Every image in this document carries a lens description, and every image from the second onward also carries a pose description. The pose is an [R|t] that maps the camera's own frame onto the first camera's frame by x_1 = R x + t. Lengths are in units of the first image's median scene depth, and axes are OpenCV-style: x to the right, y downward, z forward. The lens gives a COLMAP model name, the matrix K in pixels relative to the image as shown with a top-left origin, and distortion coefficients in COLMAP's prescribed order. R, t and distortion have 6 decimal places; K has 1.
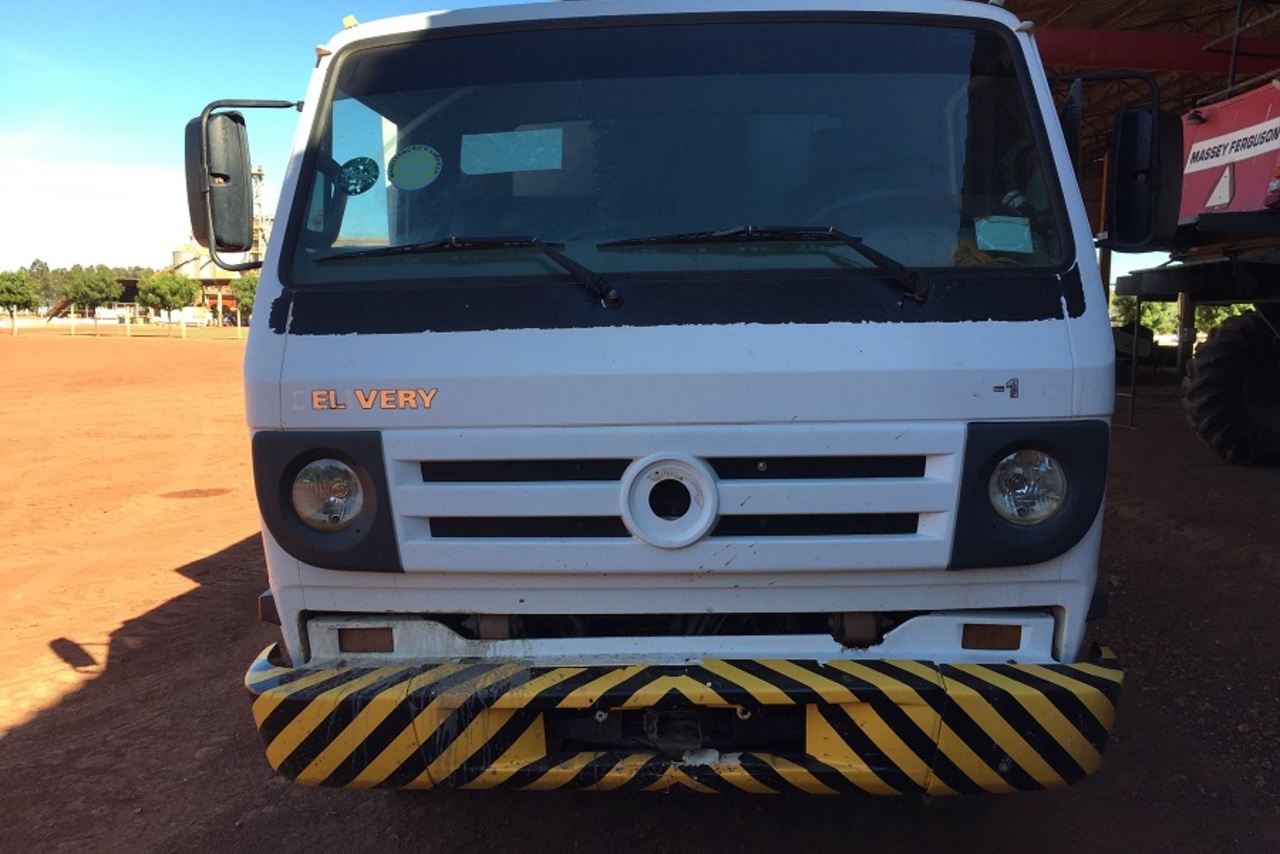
lens RADIAL K [[1106.4, 0, 640.0], [0, 1106.4, 427.0], [0, 0, 1]] dist [0.000521, -0.002225]
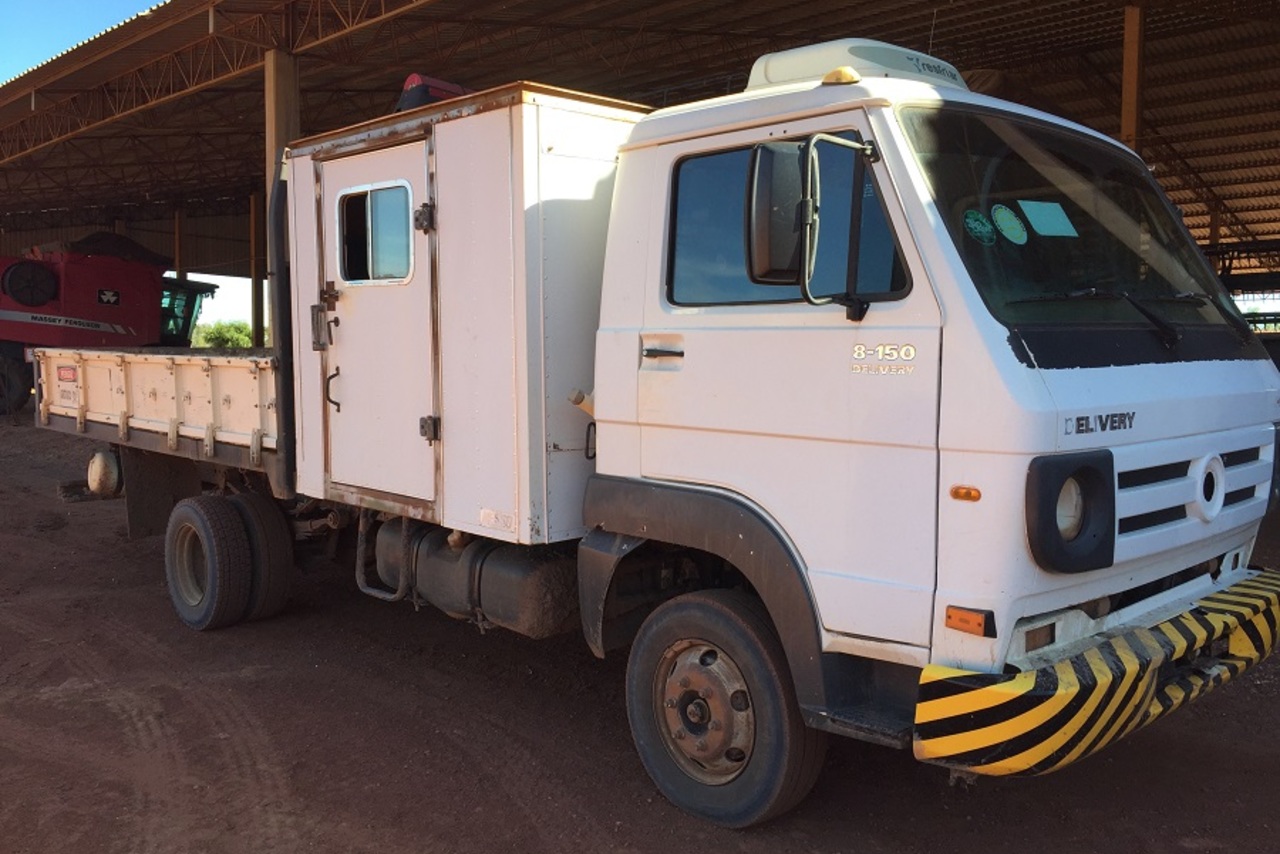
lens RADIAL K [[1106.4, 0, 640.0], [0, 1106.4, 427.0], [0, 0, 1]] dist [0.000521, -0.002225]
pose [[0.665099, -0.034109, 0.745976, -1.441105], [0.076608, 0.996802, -0.022724, -0.031263], [-0.742815, 0.072262, 0.665585, 0.571118]]
